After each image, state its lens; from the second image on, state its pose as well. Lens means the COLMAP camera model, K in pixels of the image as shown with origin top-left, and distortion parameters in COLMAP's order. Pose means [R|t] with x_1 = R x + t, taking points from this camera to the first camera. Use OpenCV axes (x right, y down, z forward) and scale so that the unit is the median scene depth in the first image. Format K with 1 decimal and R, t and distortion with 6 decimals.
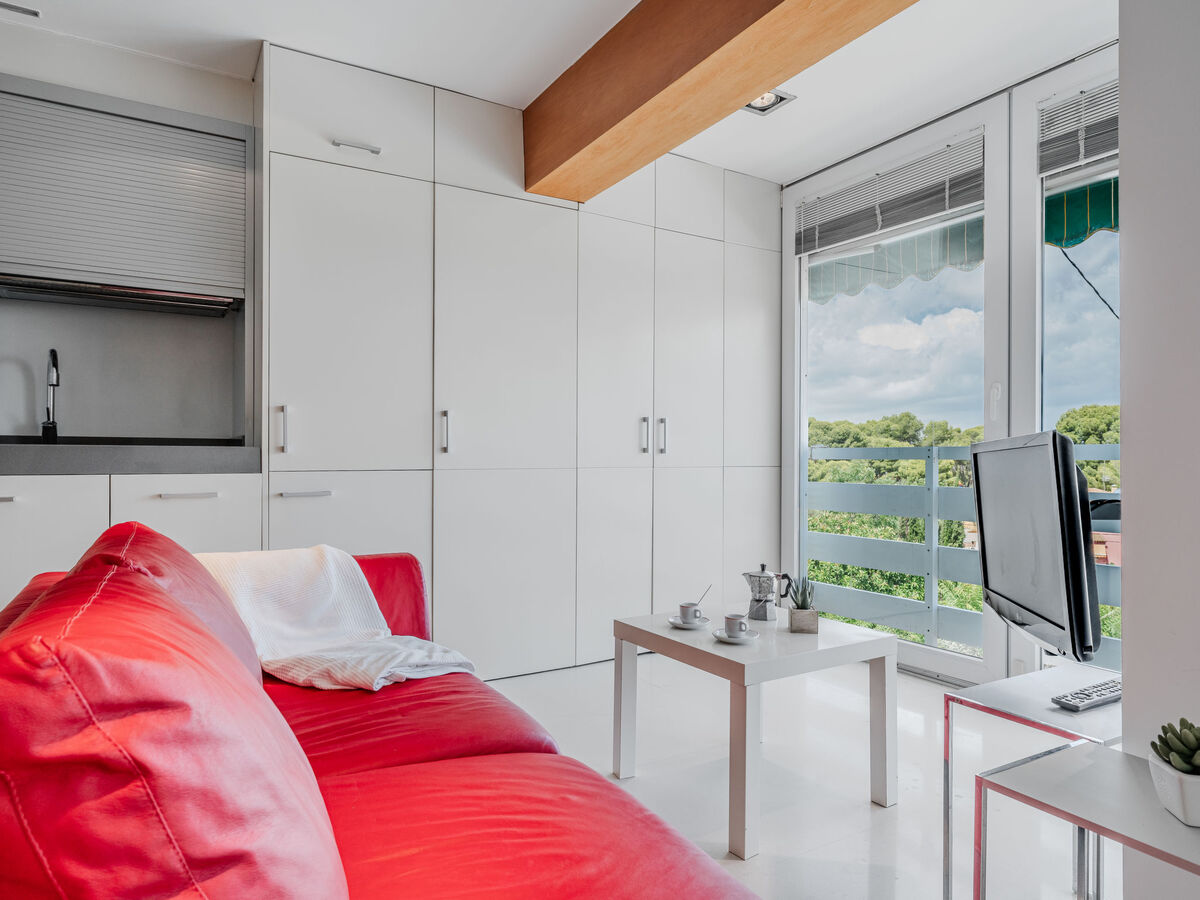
lens RADIAL K [[720.5, 0, 589.9], [0, 720.5, 454.1], [0, 0, 1]] dist [-0.002016, -0.001950]
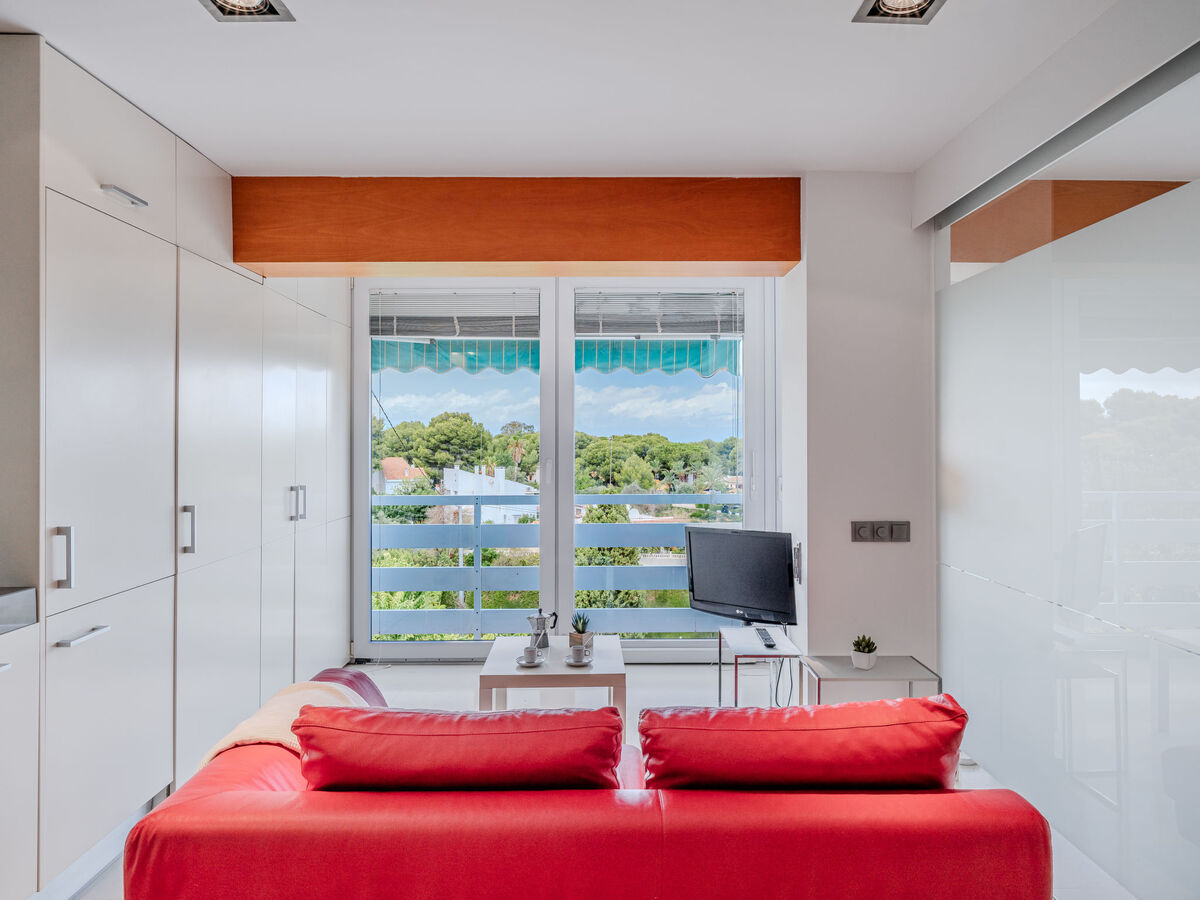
lens RADIAL K [[737.1, 0, 603.8], [0, 737.1, 434.4], [0, 0, 1]] dist [-0.001397, 0.001743]
pose [[0.494645, 0.001871, 0.869093, -0.659173], [0.002779, 0.999989, -0.003734, -0.128918], [-0.869090, 0.004262, 0.494635, 0.100842]]
